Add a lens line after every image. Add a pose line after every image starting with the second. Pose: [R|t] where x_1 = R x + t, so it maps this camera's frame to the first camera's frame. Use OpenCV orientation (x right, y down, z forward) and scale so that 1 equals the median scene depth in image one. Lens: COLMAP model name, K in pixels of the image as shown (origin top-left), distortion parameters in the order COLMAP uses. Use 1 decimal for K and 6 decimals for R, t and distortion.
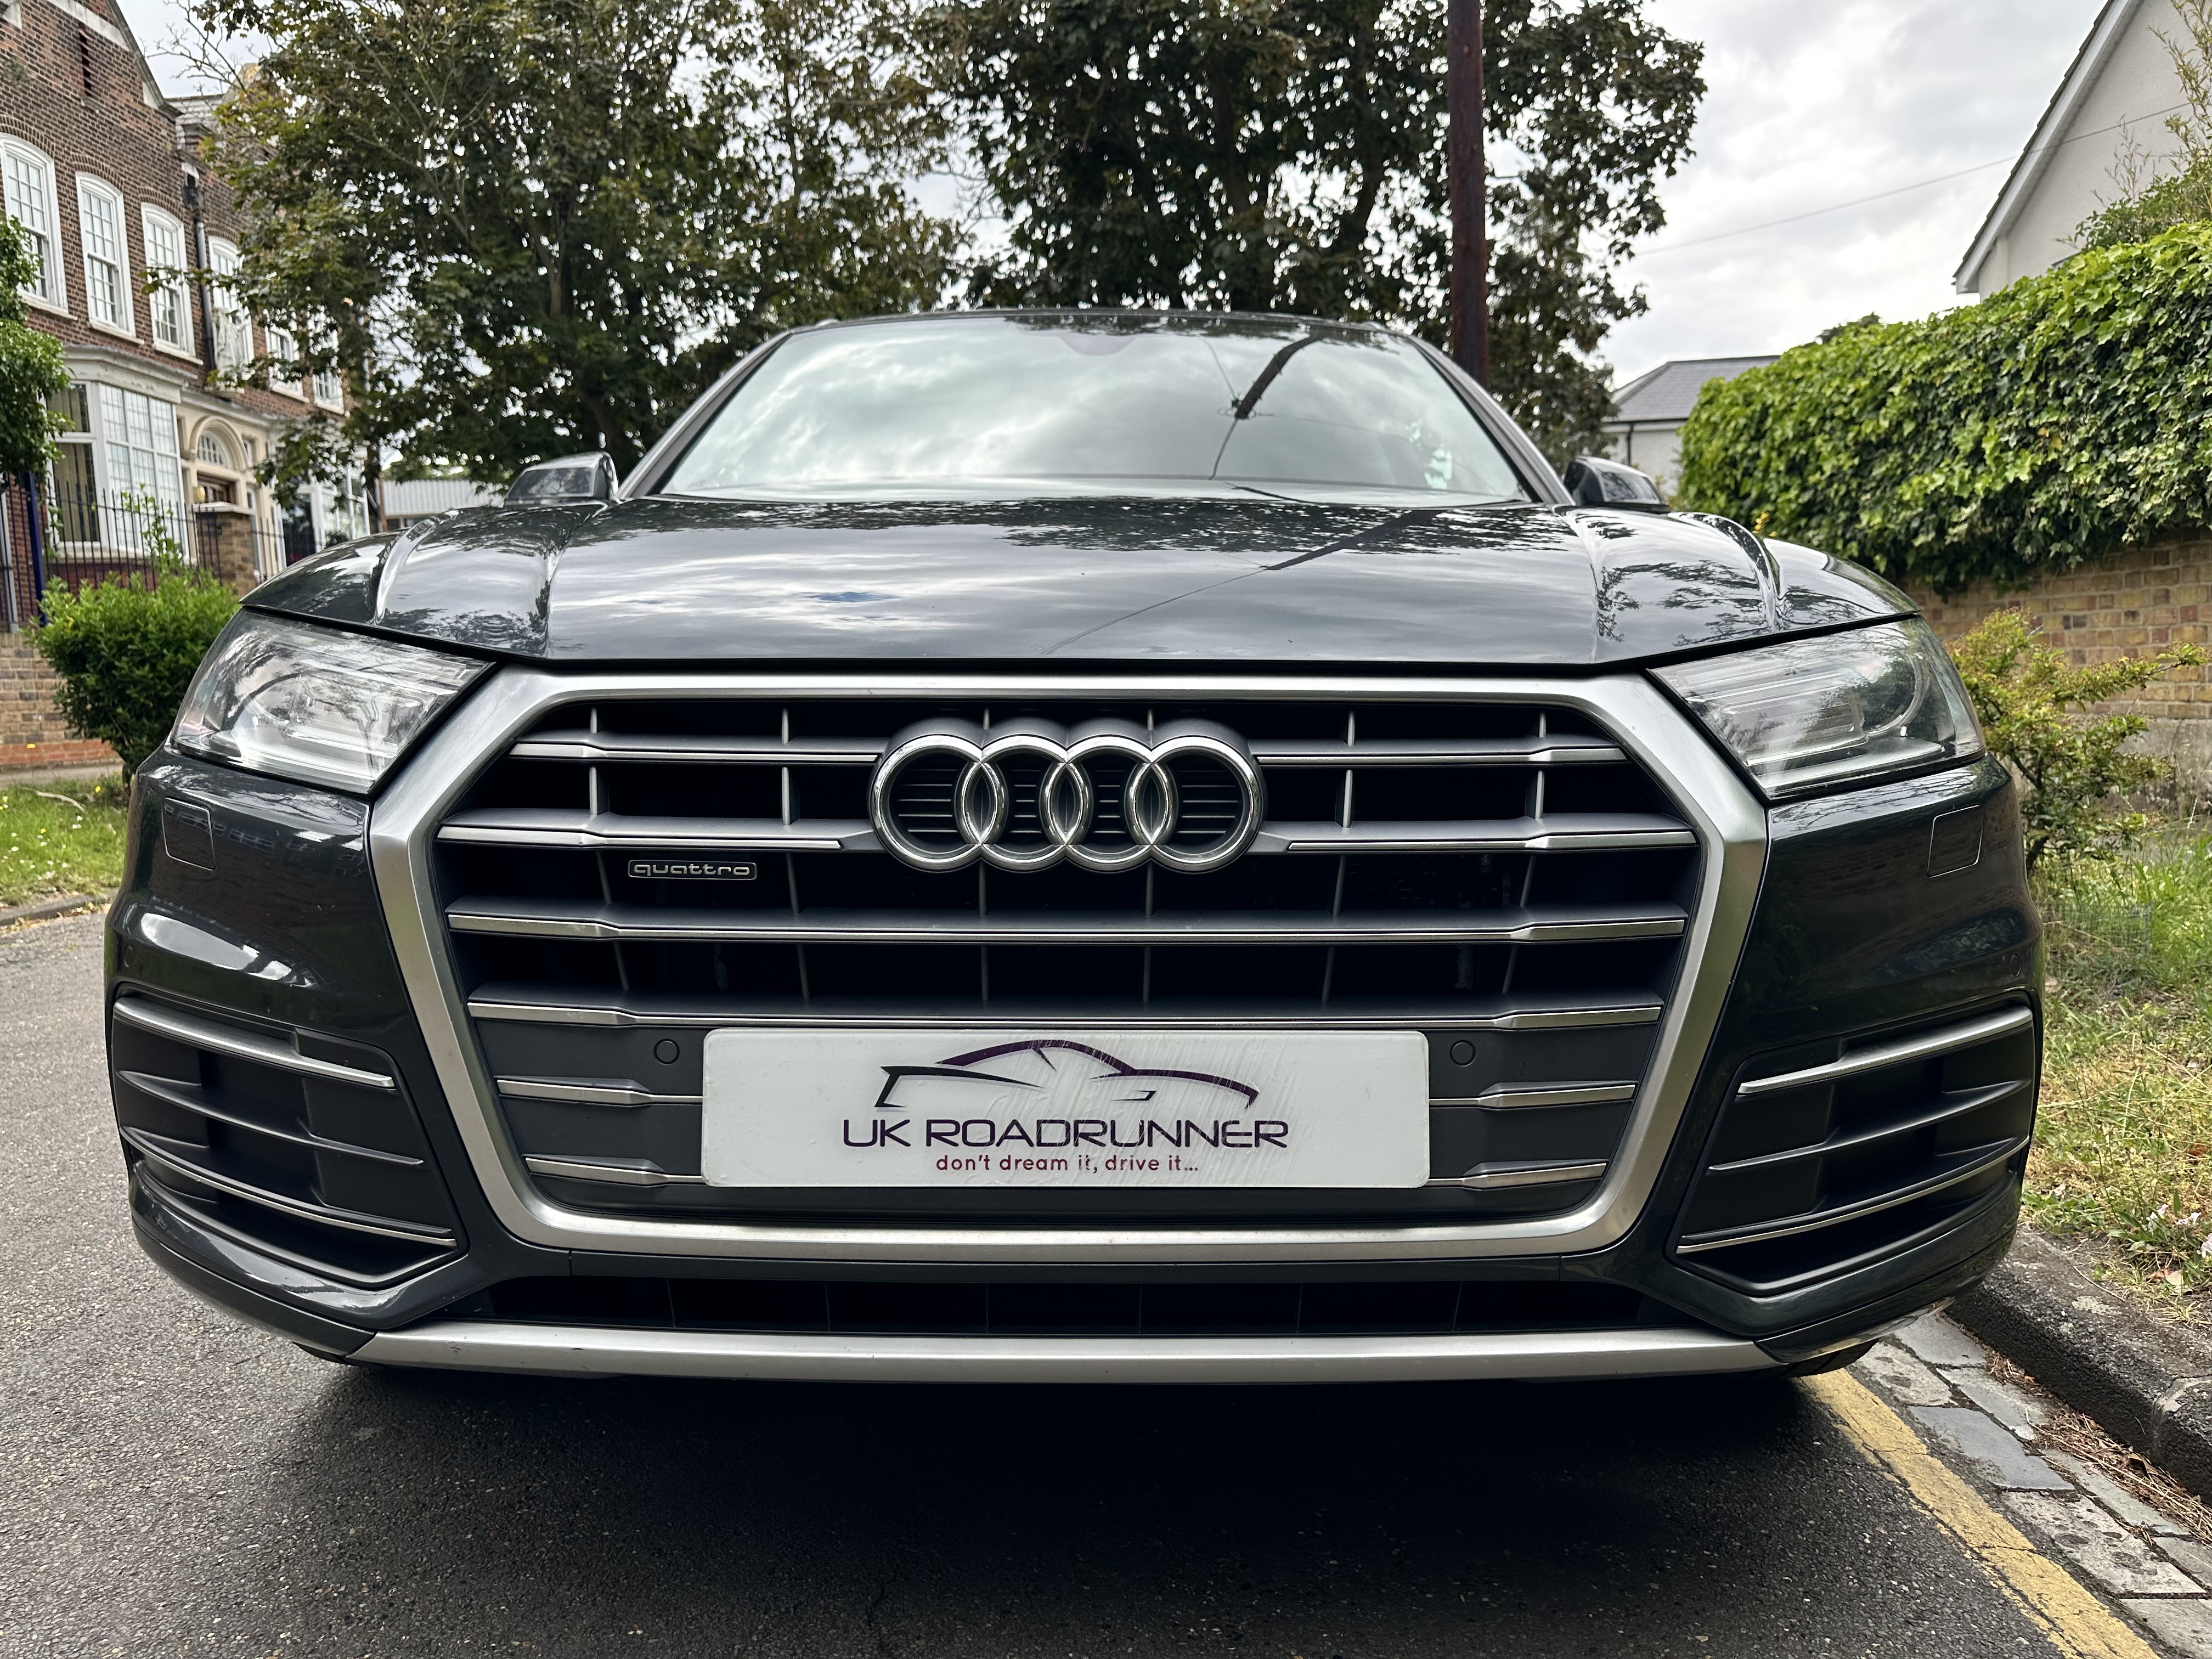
lens RADIAL K [[1528.1, 0, 1124.0], [0, 1528.1, 833.2], [0, 0, 1]] dist [0.003148, -0.005954]
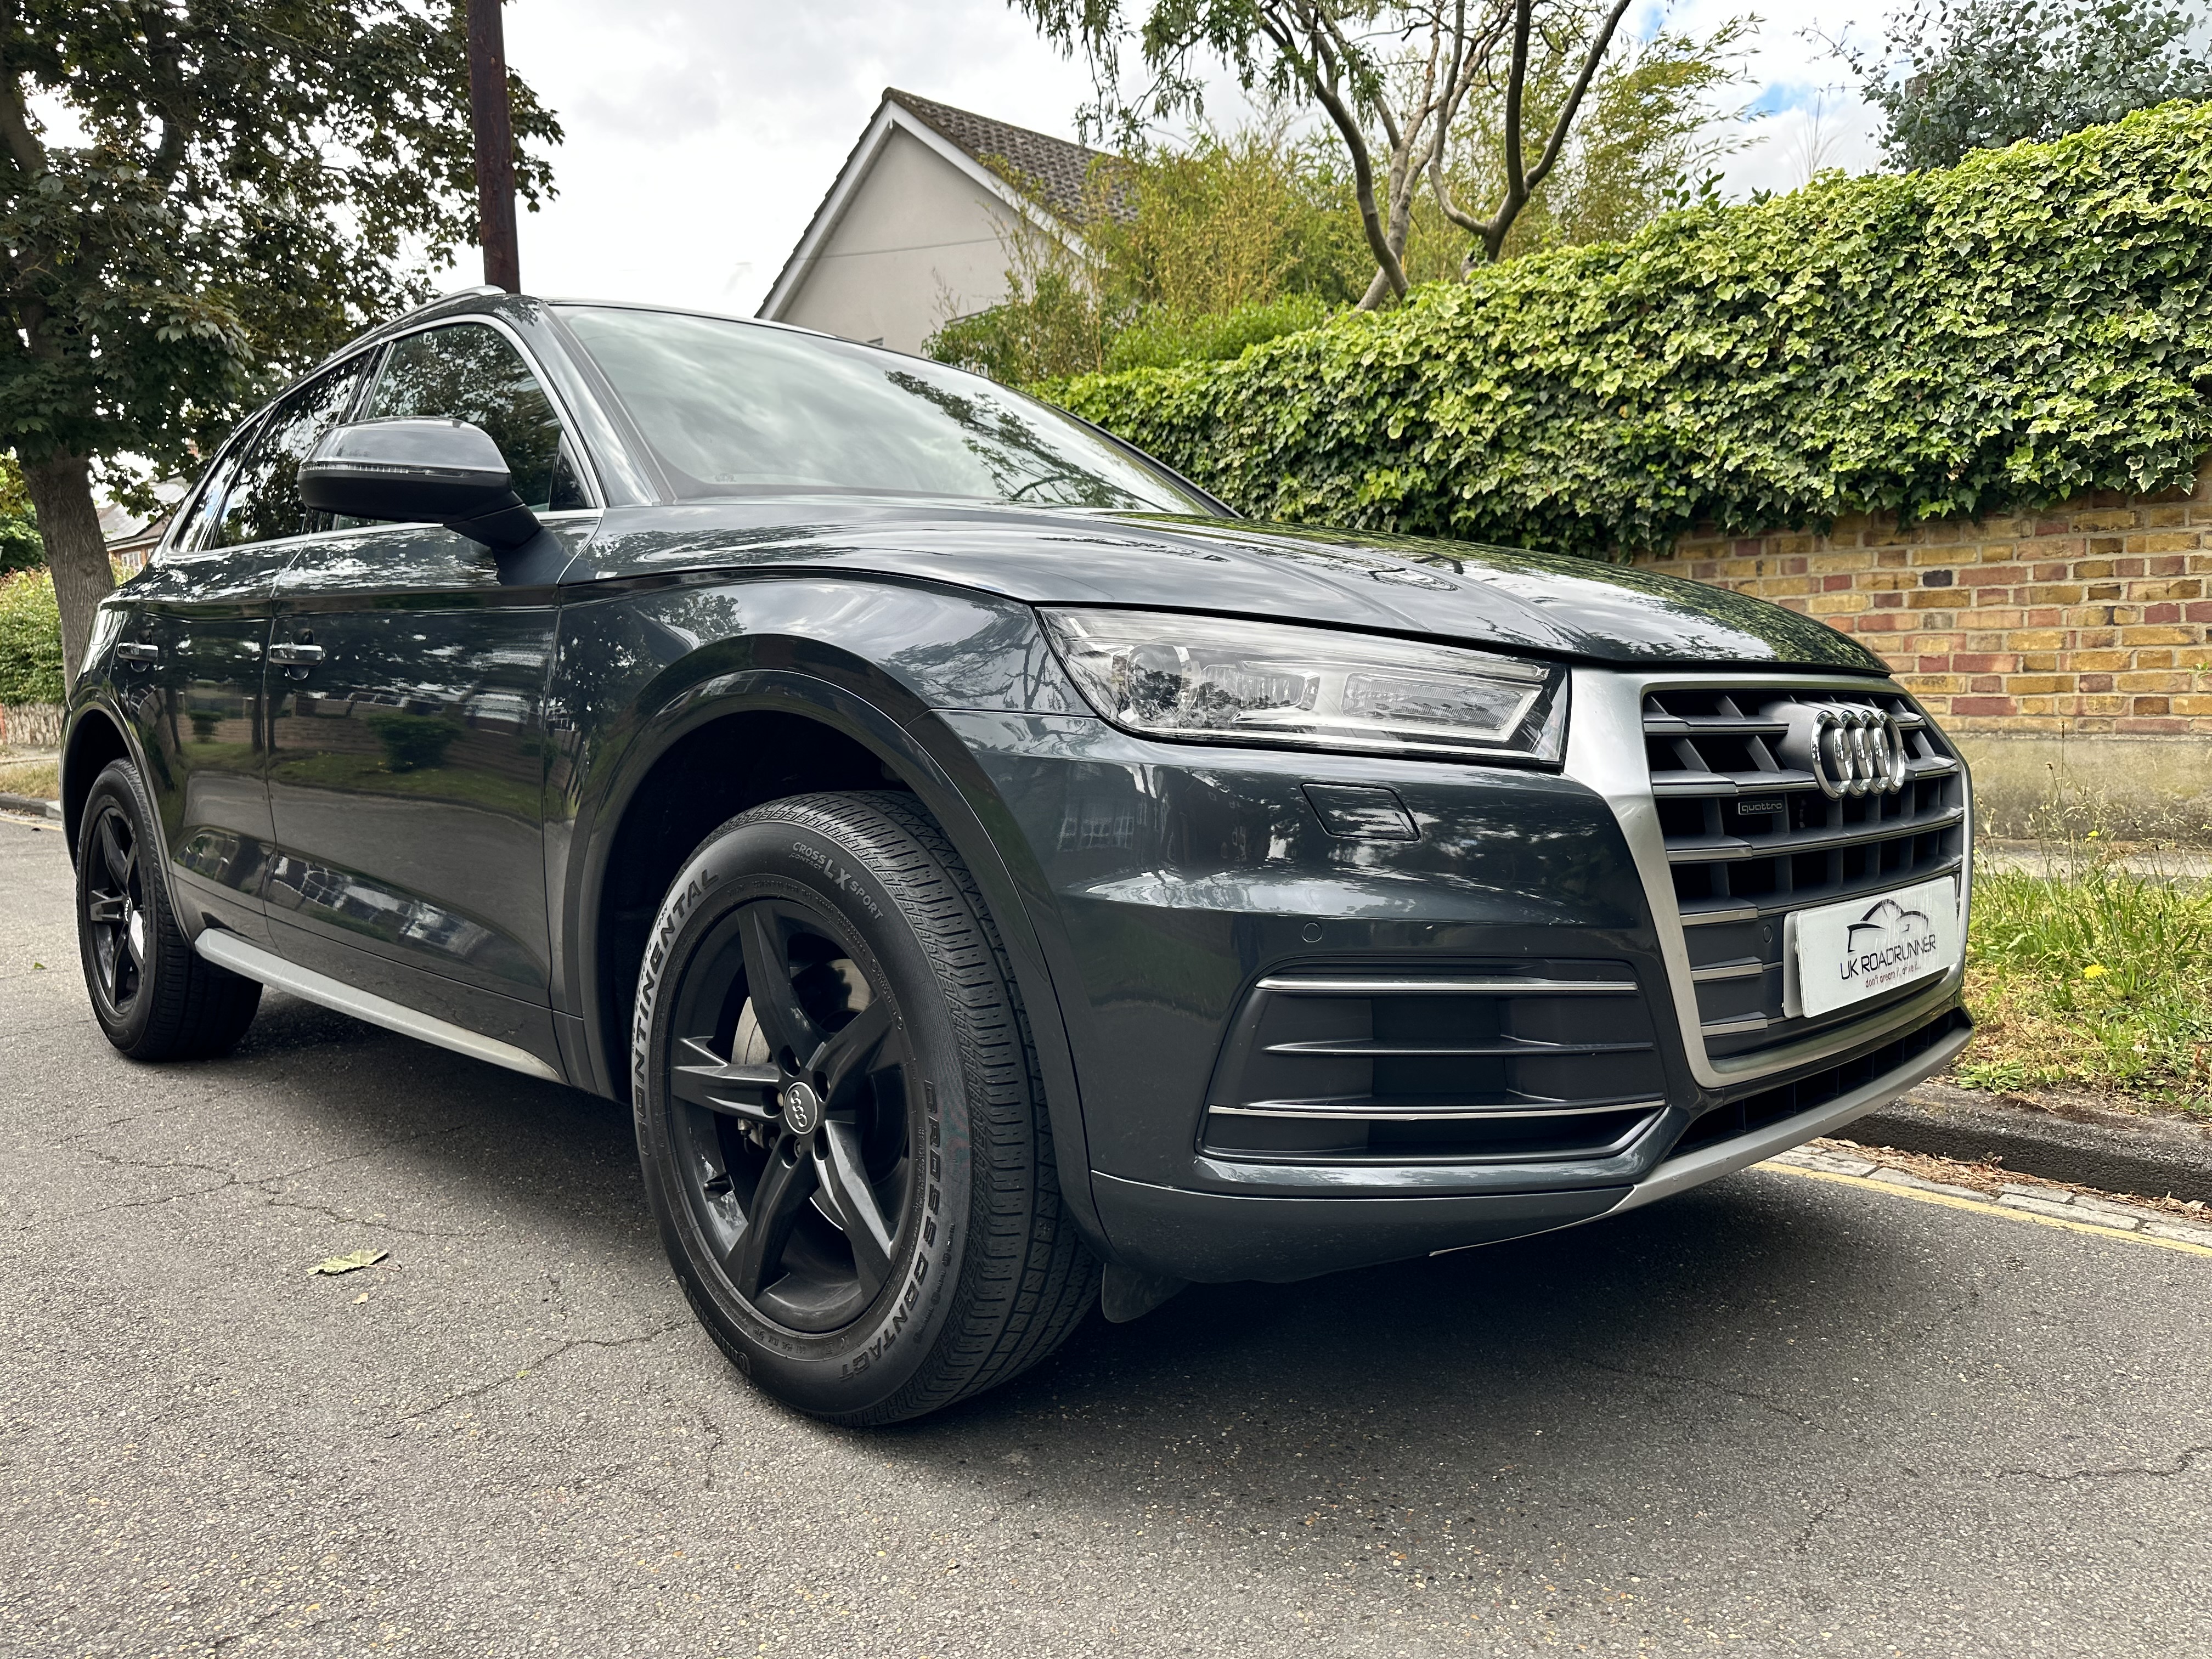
lens RADIAL K [[1528.1, 0, 1124.0], [0, 1528.1, 833.2], [0, 0, 1]] dist [0.003148, -0.005954]
pose [[0.717470, -0.059313, 0.694060, -0.103269], [0.074325, 0.997199, 0.008387, -0.000538], [-0.692613, 0.045568, 0.719868, 0.022300]]
